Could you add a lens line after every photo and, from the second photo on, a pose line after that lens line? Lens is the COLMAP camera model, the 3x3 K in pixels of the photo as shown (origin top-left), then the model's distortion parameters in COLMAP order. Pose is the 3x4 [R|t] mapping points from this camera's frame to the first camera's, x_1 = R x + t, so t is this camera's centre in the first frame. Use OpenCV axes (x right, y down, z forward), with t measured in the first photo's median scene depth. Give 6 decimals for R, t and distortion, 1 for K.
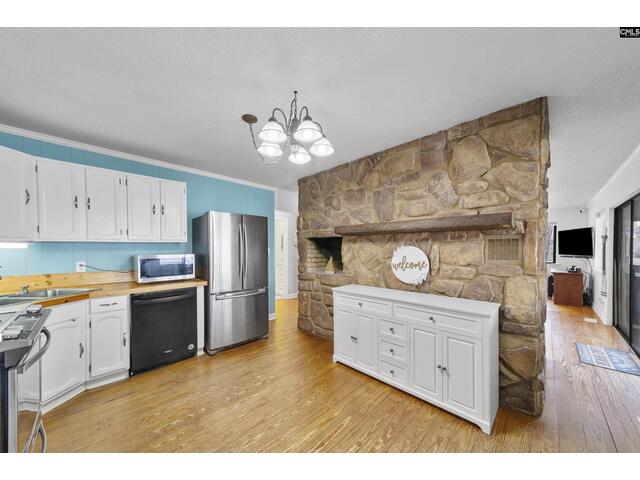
lens RADIAL K [[225.8, 0, 320.2], [0, 225.8, 251.7], [0, 0, 1]] dist [0.000846, 0.000048]
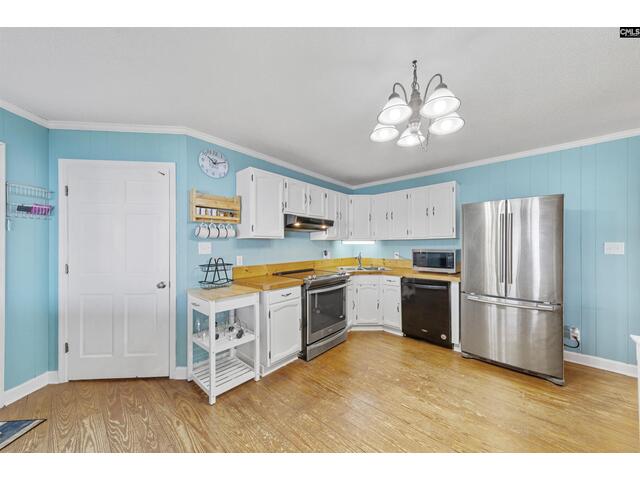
lens RADIAL K [[225.7, 0, 326.9], [0, 225.7, 245.6], [0, 0, 1]] dist [0.000274, 0.000011]
pose [[0.054538, 0.007564, -0.998483, 0.485861], [-0.010048, 0.999925, 0.007026, -0.009308], [0.998461, 0.009649, 0.054610, 0.422206]]
